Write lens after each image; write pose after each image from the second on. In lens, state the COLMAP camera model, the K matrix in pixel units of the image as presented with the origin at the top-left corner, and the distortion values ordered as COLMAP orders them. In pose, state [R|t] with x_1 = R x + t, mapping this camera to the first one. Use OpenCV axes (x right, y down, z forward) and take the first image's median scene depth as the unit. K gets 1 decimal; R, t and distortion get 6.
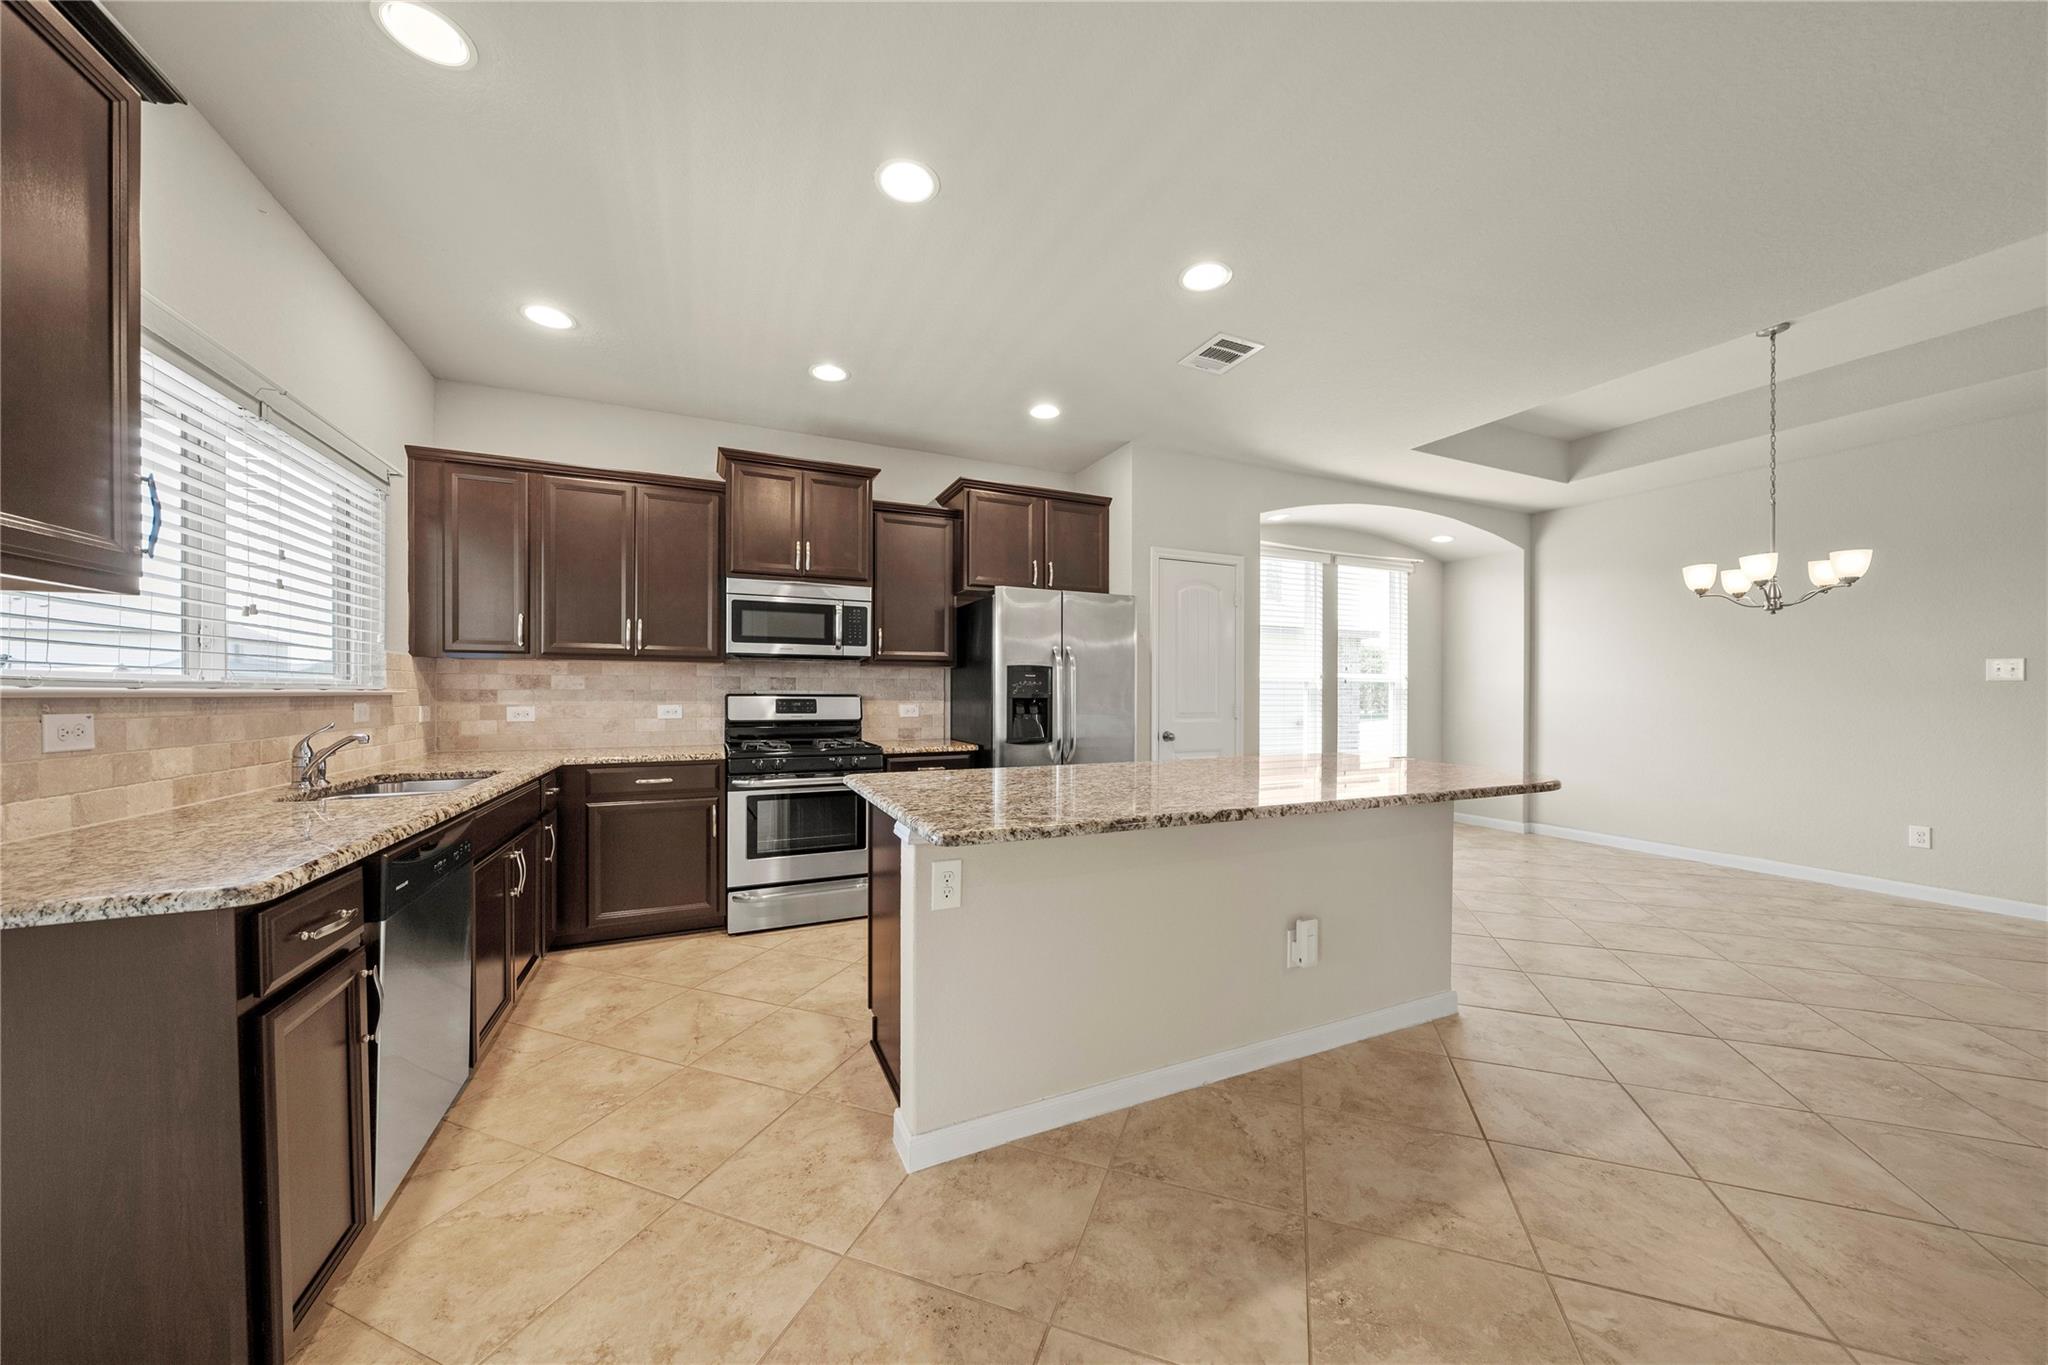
lens RADIAL K [[696.0, 0, 1036.4], [0, 696.0, 693.2], [0, 0, 1]] dist [-0.005040, 0.000220]
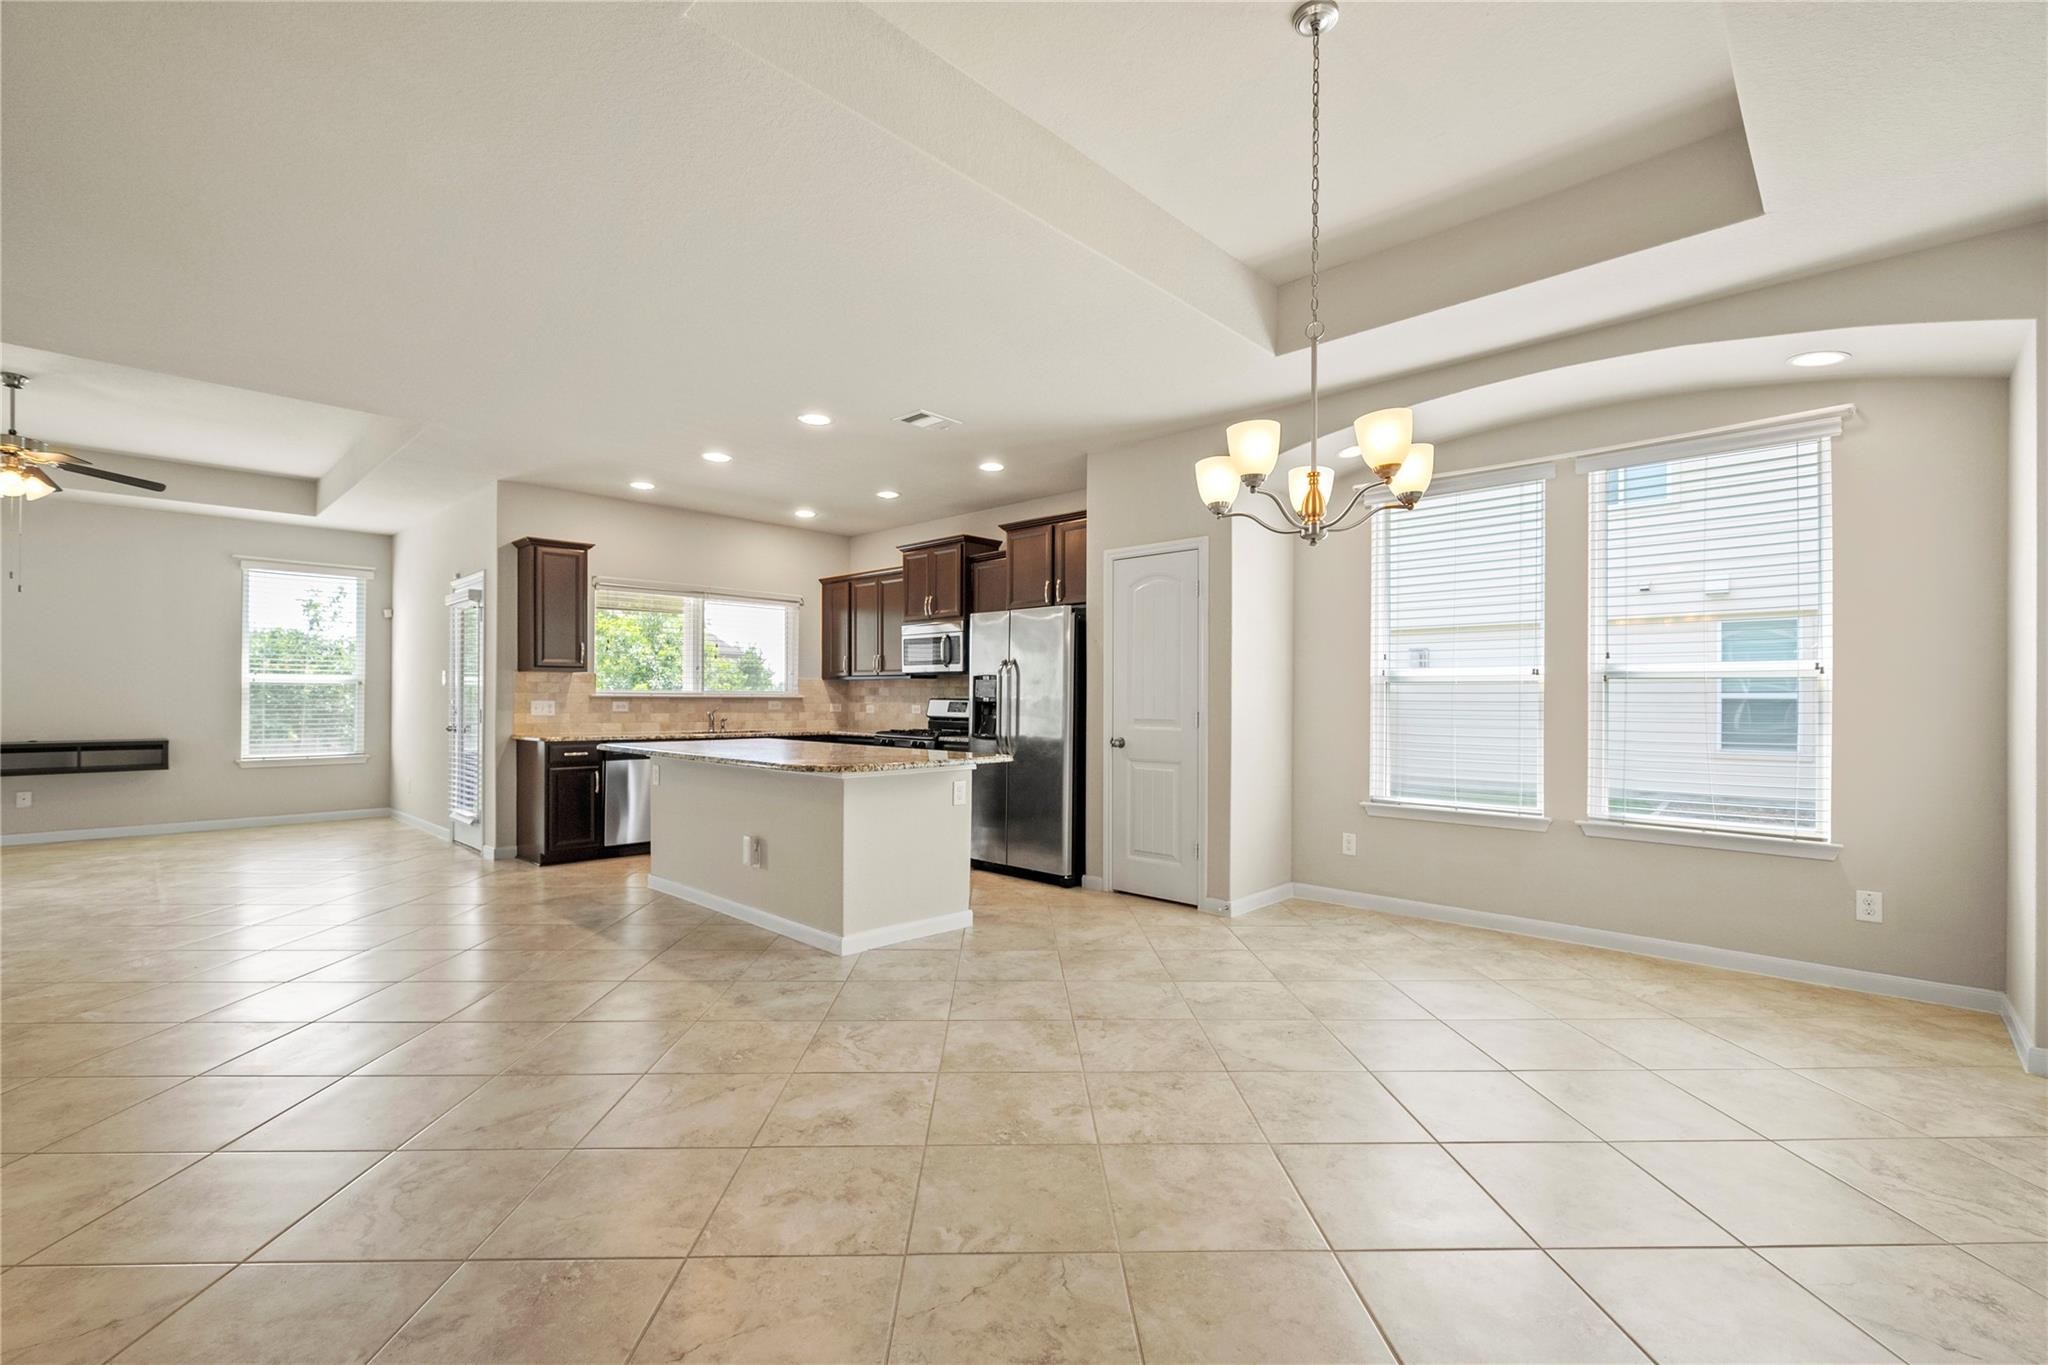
lens RADIAL K [[877.4, 0, 1023.1], [0, 877.4, 691.7], [0, 0, 1]] dist [-0.000532, 0.000506]
pose [[0.366978, -0.007570, -0.930199, 1.493784], [-0.004682, 0.999939, -0.009985, 0.004945], [0.930218, 0.008019, 0.366921, 0.500004]]
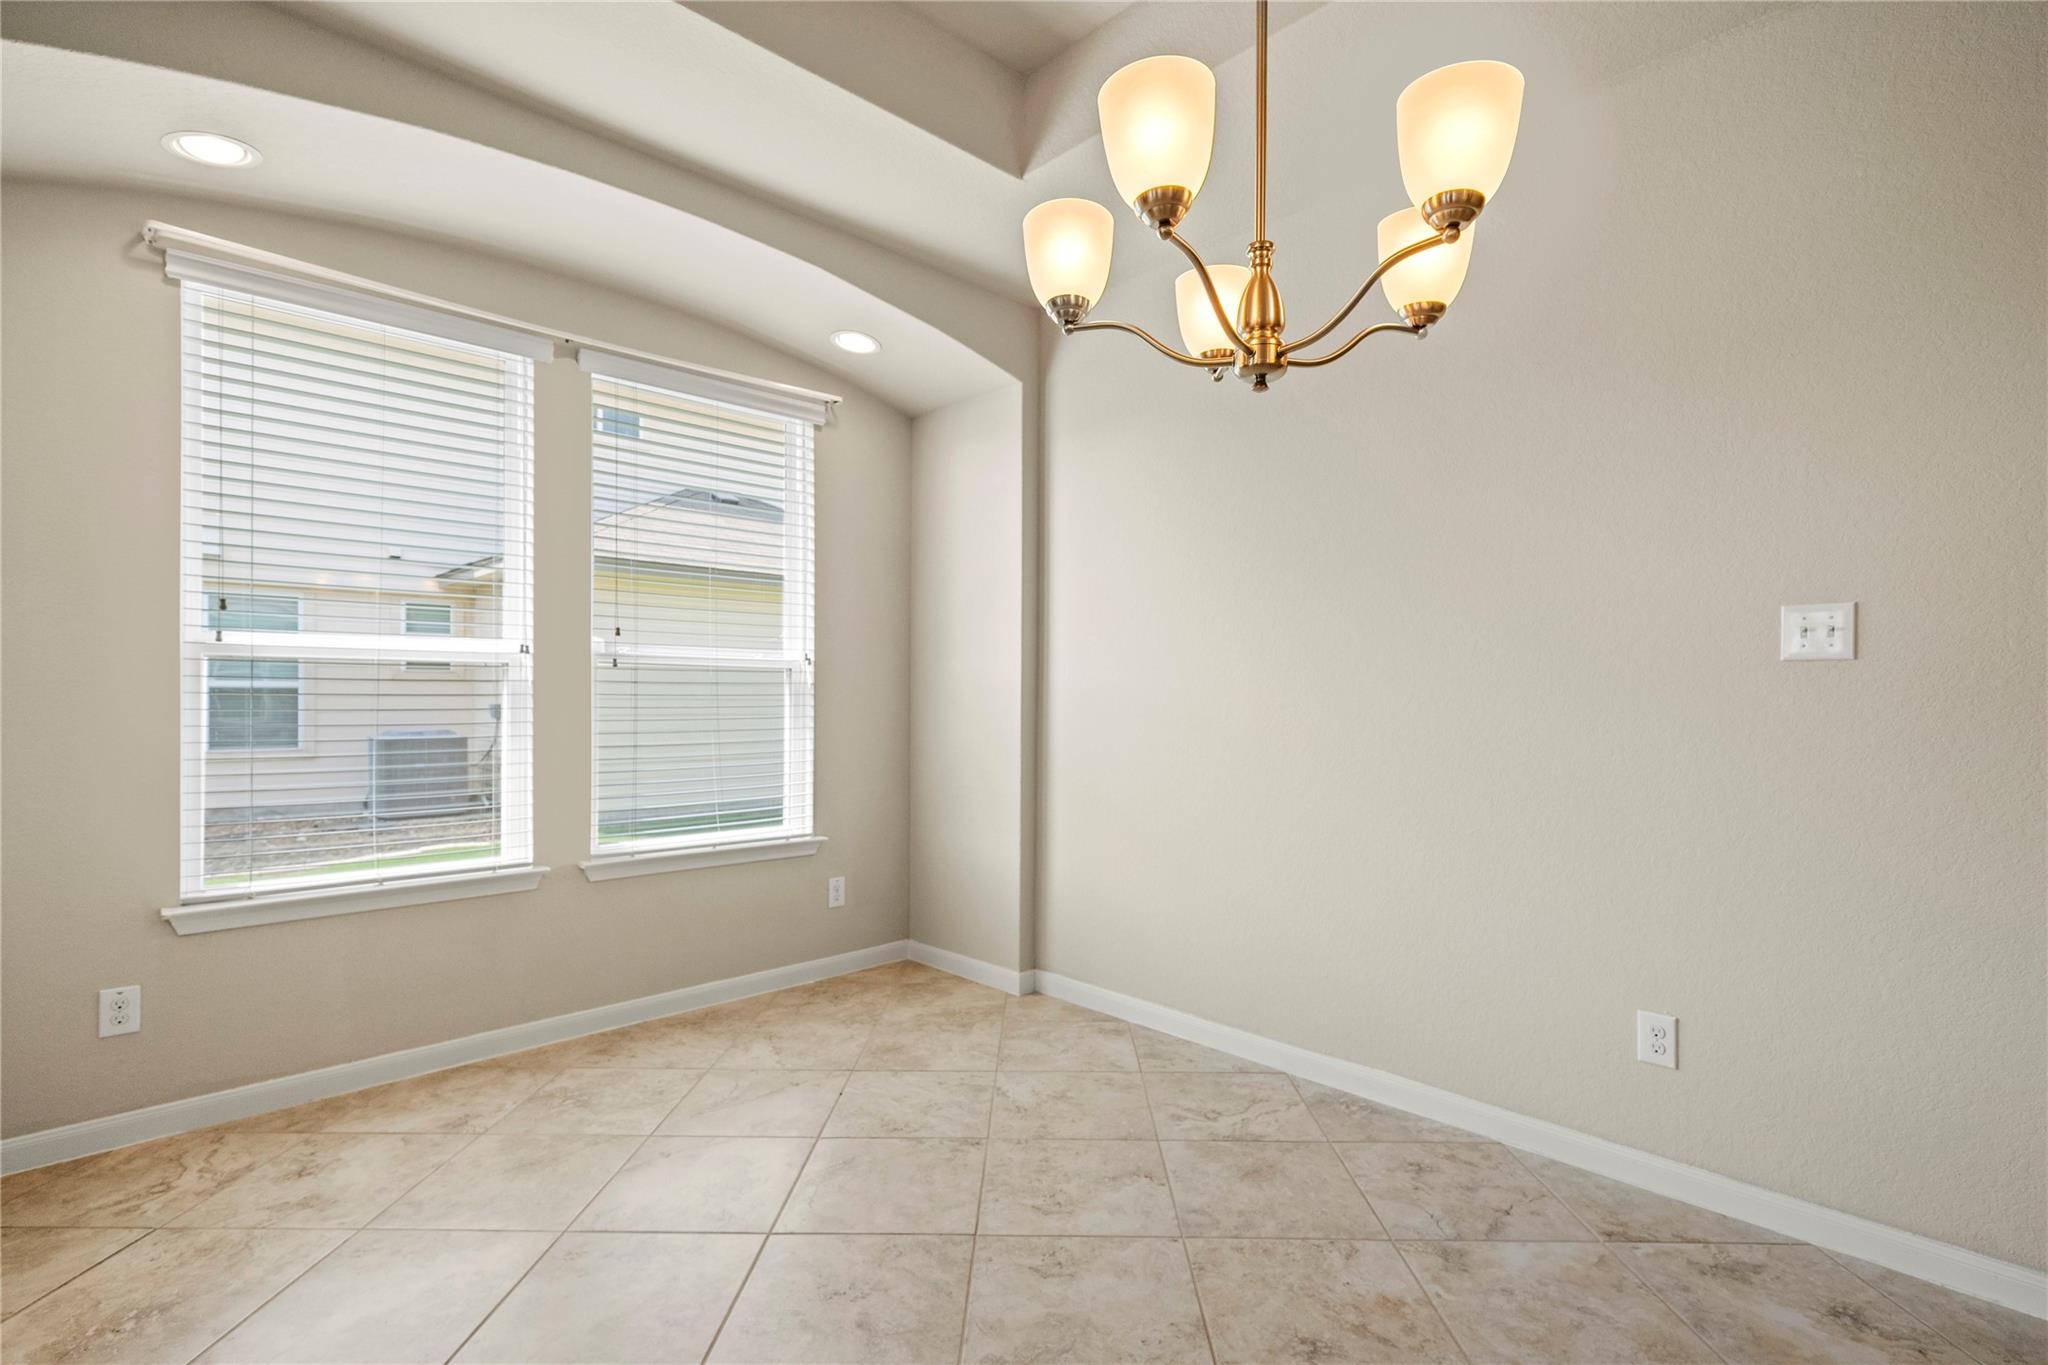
lens RADIAL K [[957.4, 0, 1038.3], [0, 957.4, 699.4], [0, 0, 1]] dist [-0.000368, 0.000166]
pose [[0.943347, -0.001704, 0.331804, 0.793415], [-0.000620, 0.999976, 0.006900, 0.001572], [-0.331808, -0.006715, 0.943323, 0.624947]]
